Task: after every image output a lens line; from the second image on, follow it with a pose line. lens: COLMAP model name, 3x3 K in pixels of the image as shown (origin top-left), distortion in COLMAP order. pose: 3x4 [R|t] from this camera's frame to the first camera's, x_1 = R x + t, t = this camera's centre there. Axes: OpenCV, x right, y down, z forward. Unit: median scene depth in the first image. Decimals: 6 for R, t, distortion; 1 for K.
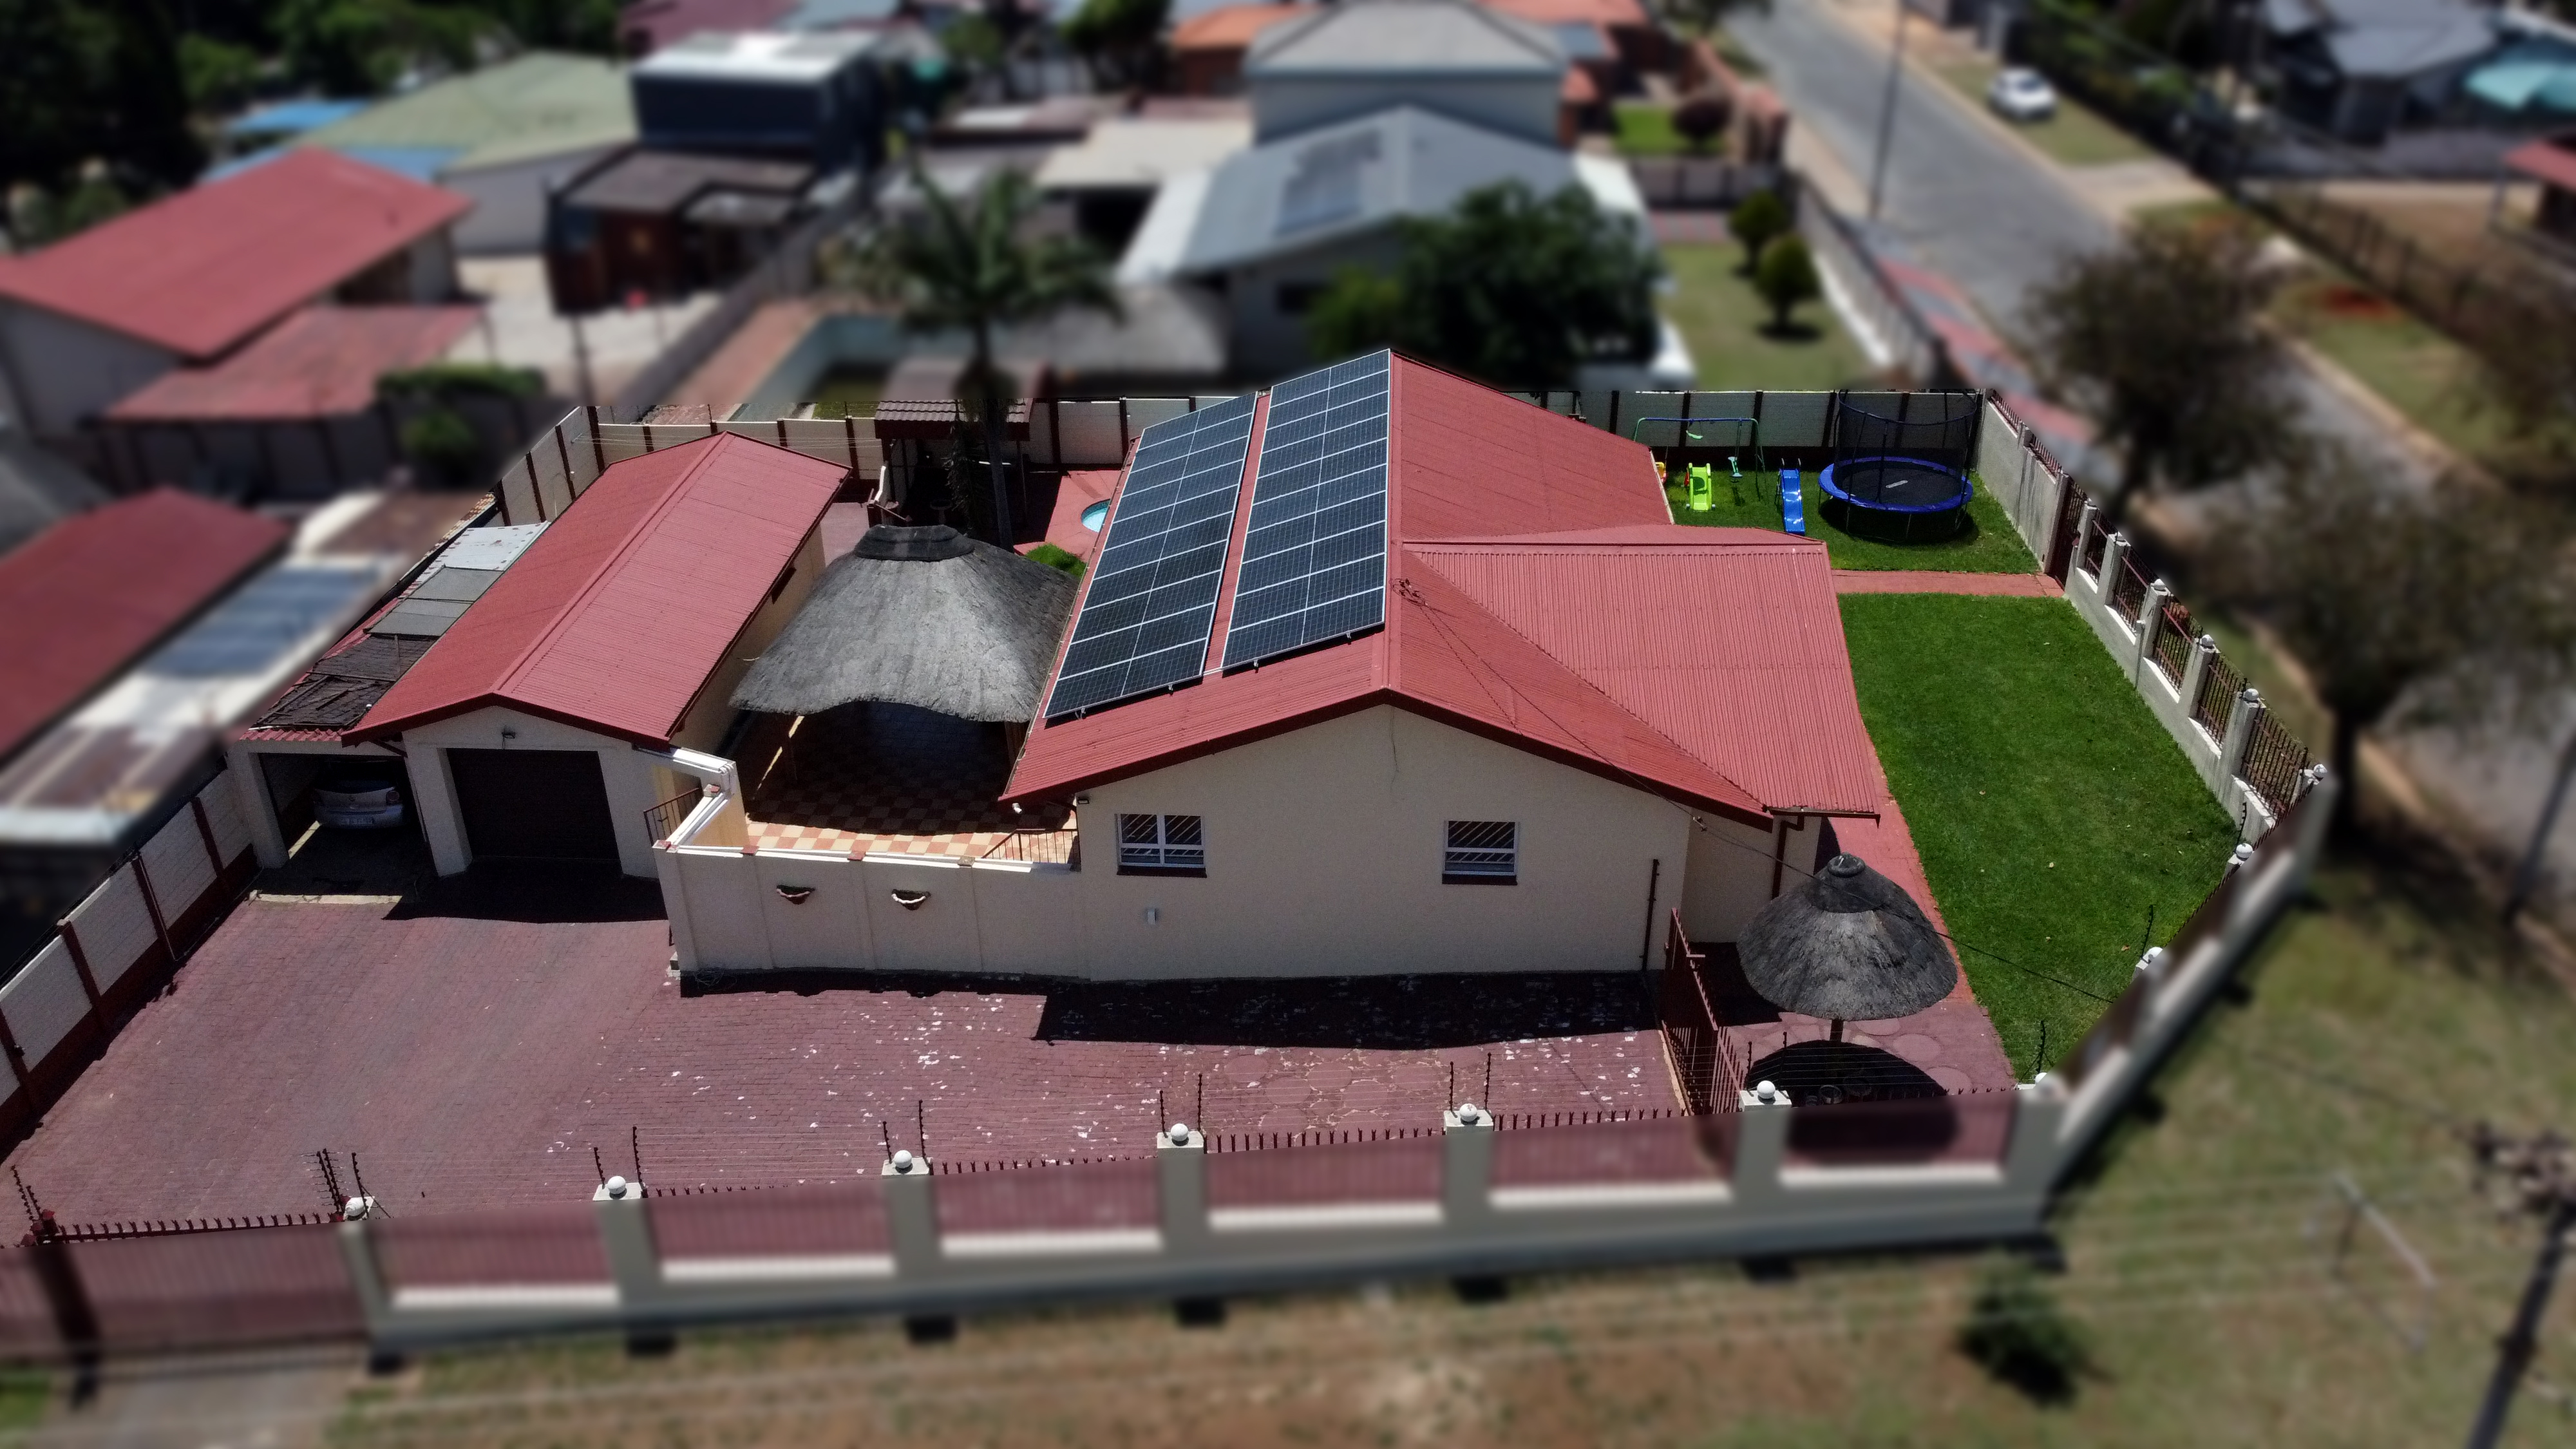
lens RADIAL K [[1918.6, 0, 1288.0], [0, 1918.6, 724.5], [0, 0, 1]] dist [-0.002967, -0.001503]
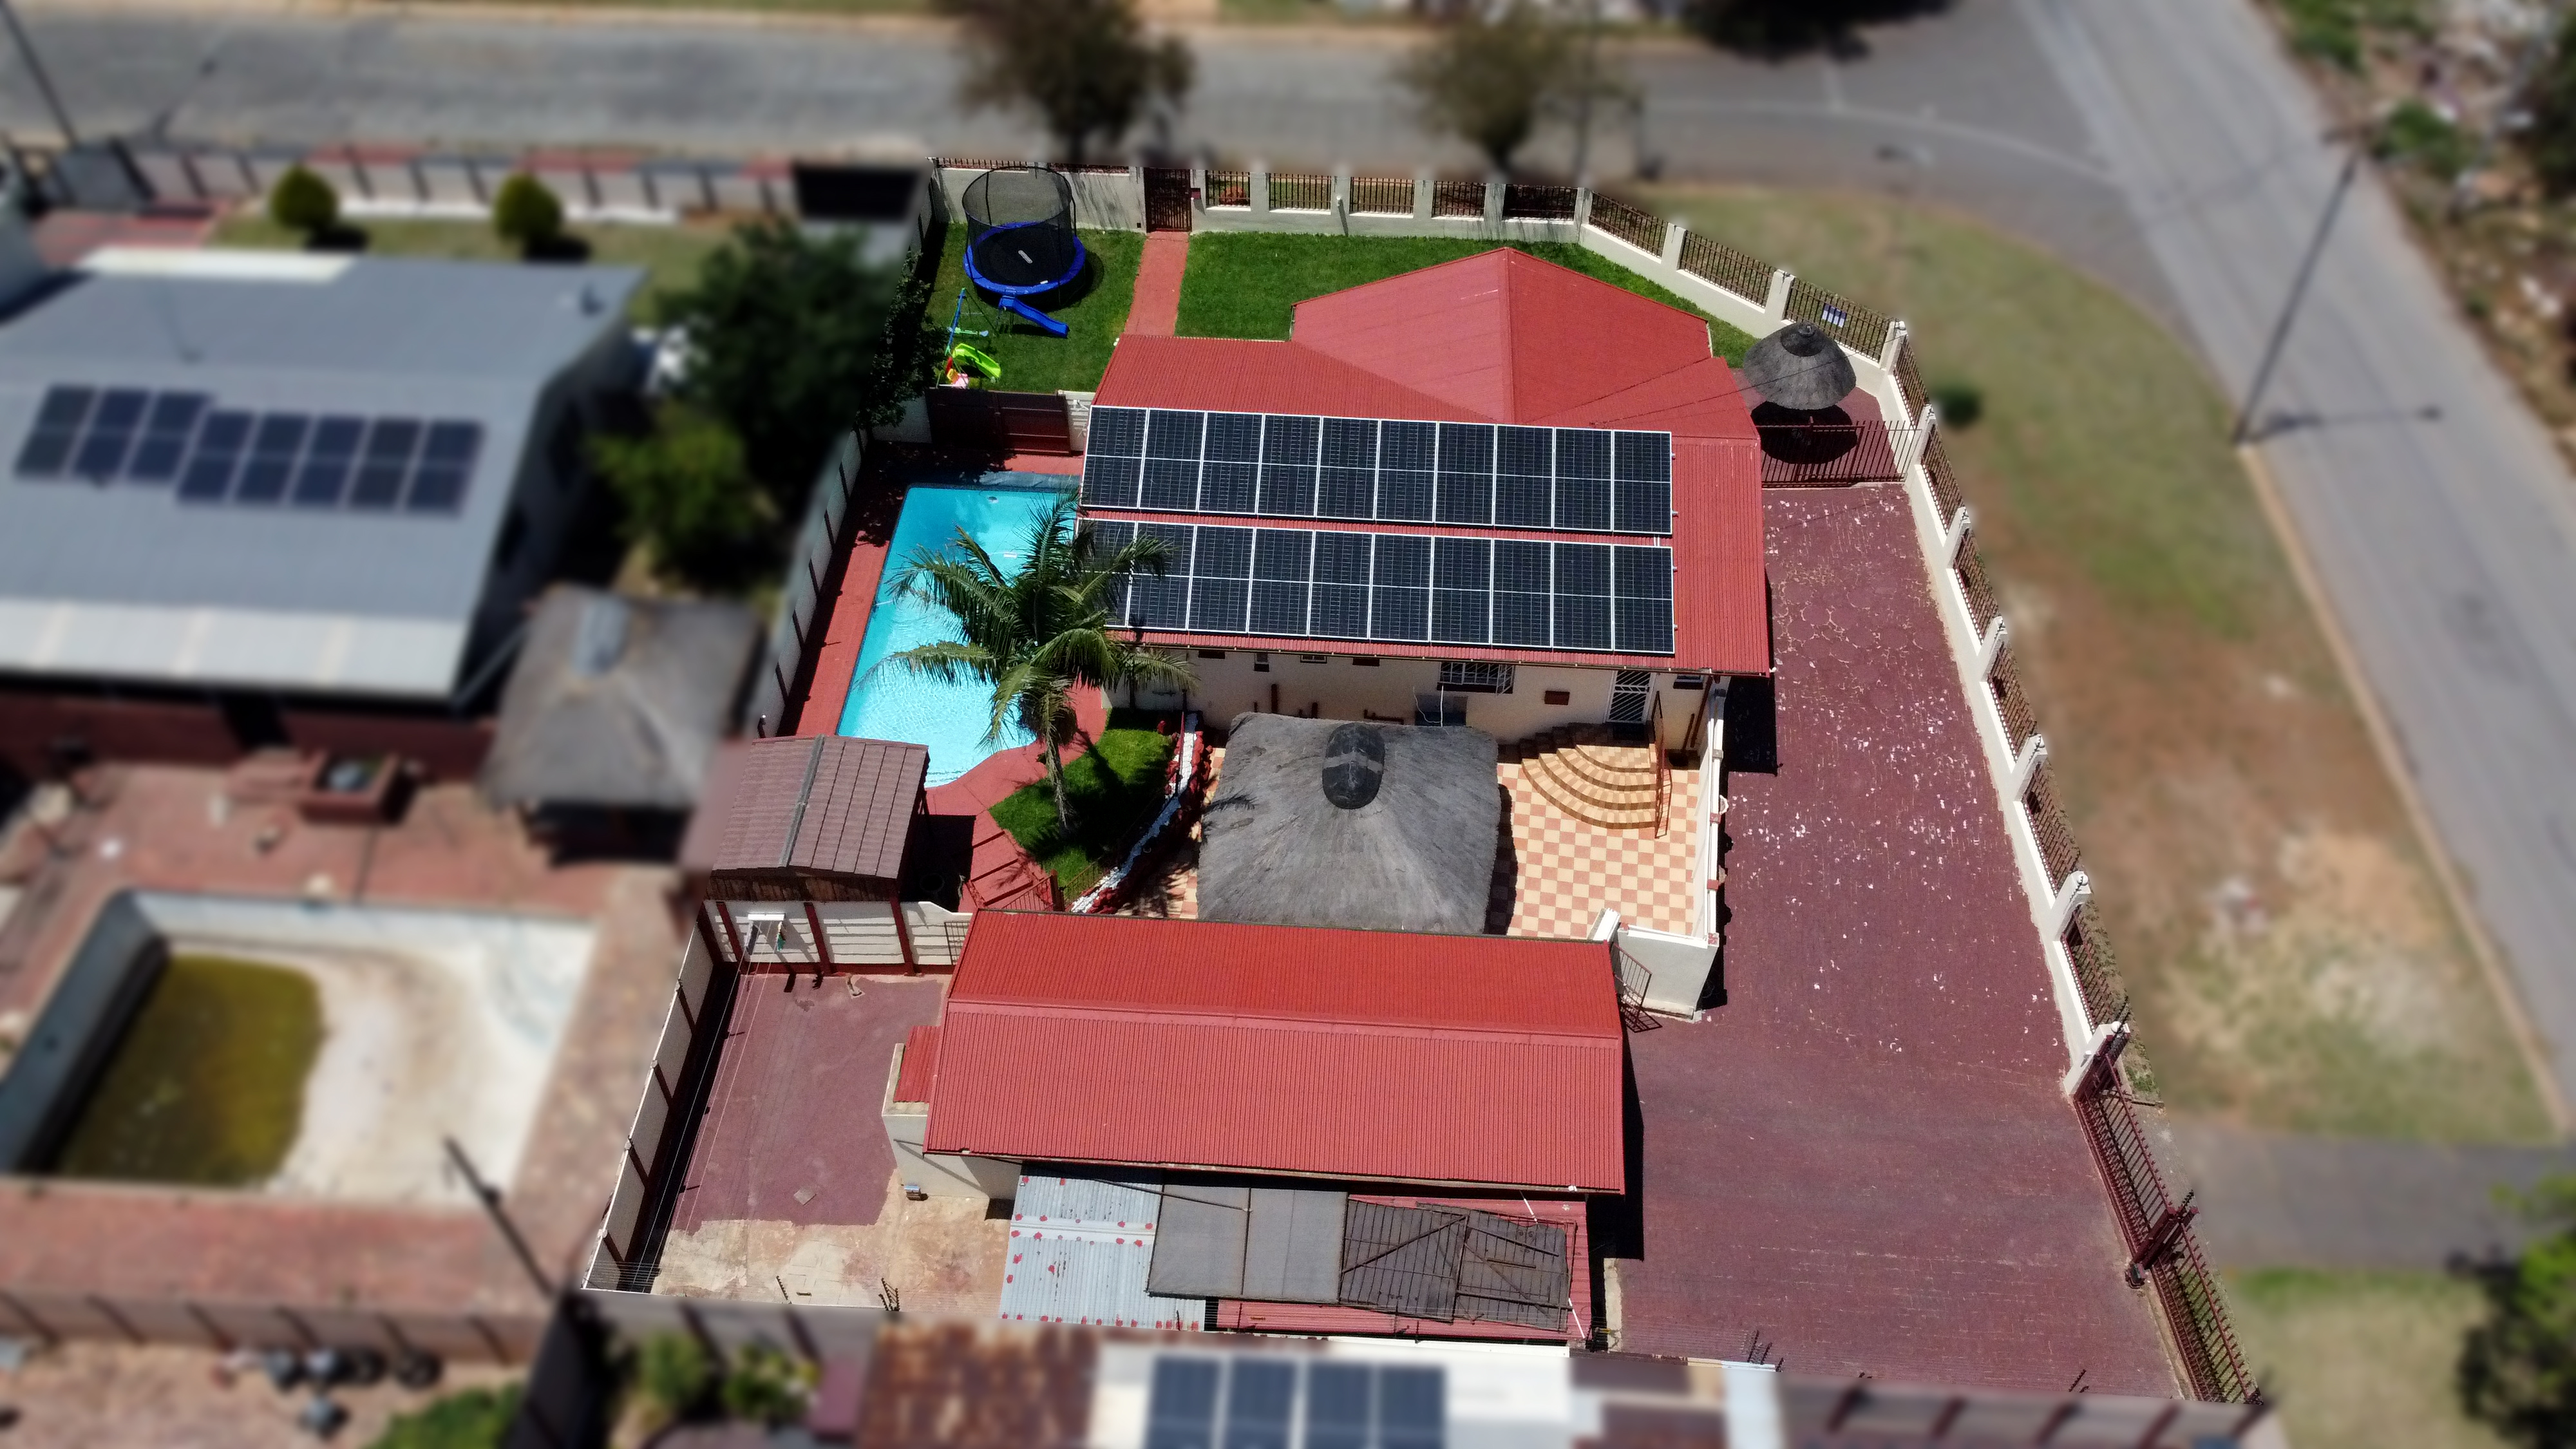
lens RADIAL K [[1918.6, 0, 1288.0], [0, 1918.6, 724.5], [0, 0, 1]] dist [-0.002967, -0.001503]
pose [[0.015142, -0.735422, 0.677440, -1.020140], [0.476108, 0.601083, 0.641888, -0.901577], [-0.879256, 0.312815, 0.359242, 0.706957]]
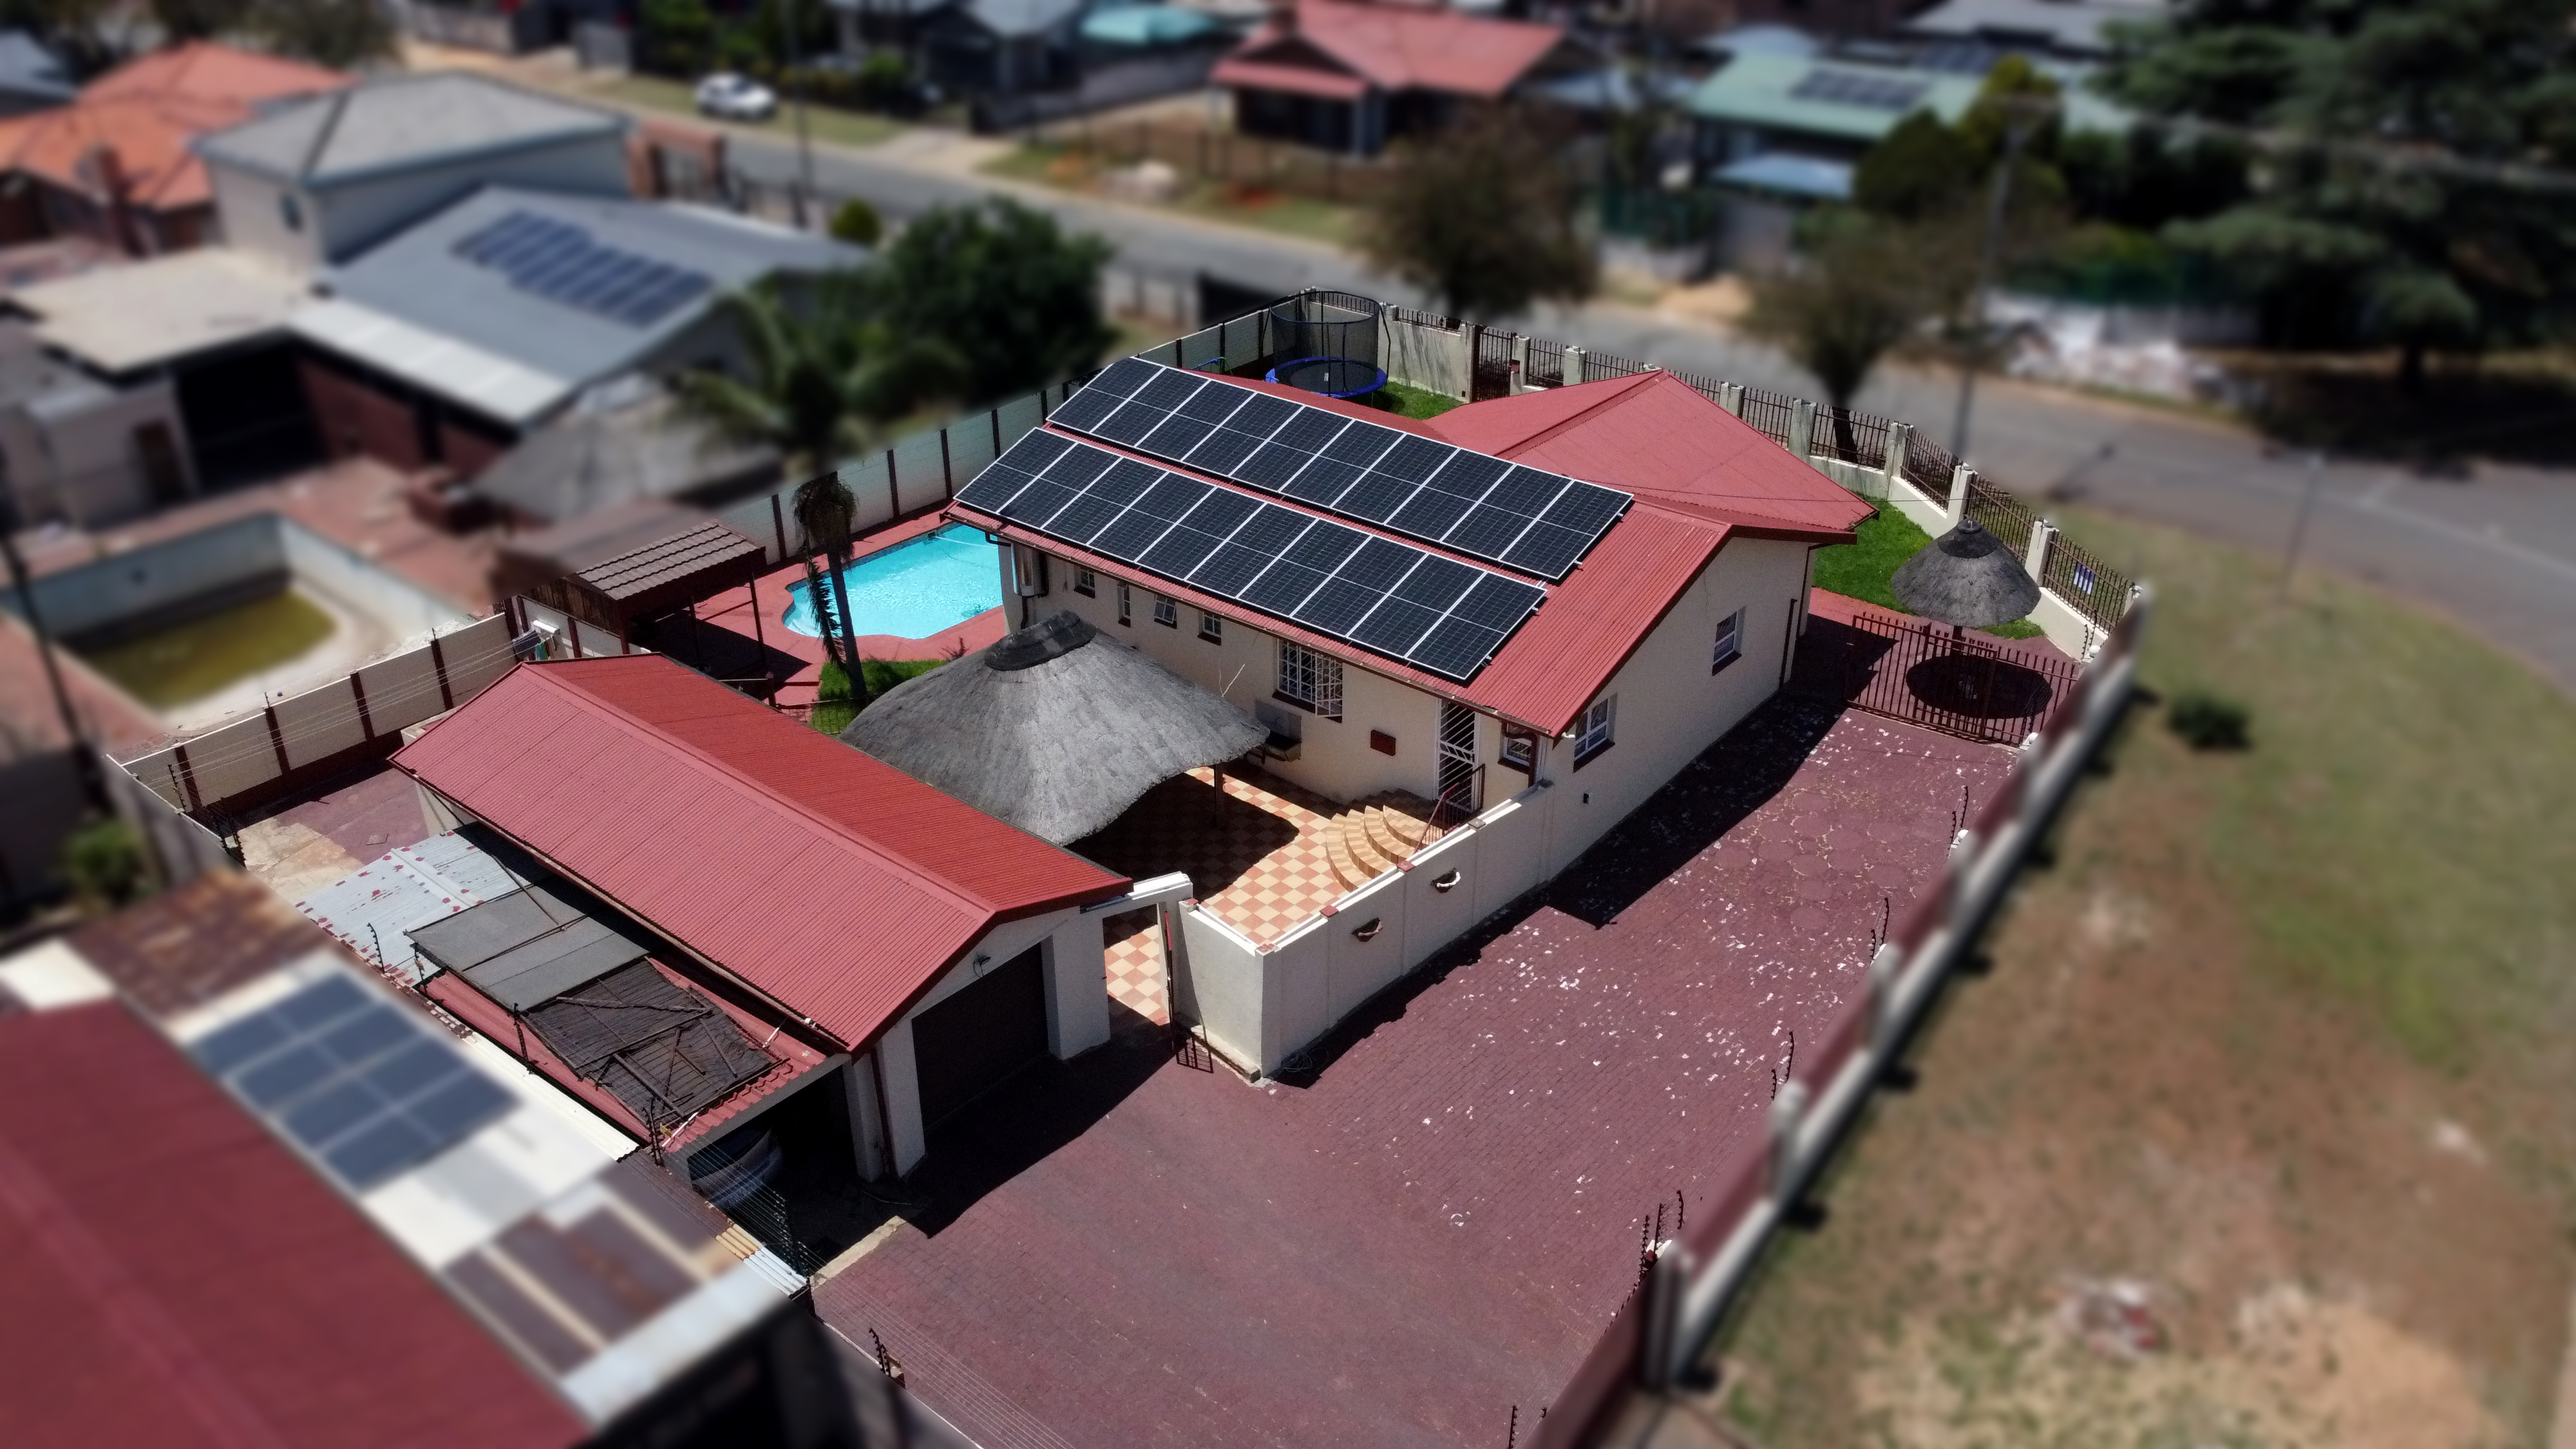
lens RADIAL K [[1918.6, 0, 1288.0], [0, 1918.6, 724.5], [0, 0, 1]] dist [-0.002967, -0.001503]
pose [[0.603246, -0.373702, 0.704586, -0.901836], [0.379902, 0.911410, 0.158137, -0.175834], [-0.701262, 0.172278, 0.691774, 0.296216]]
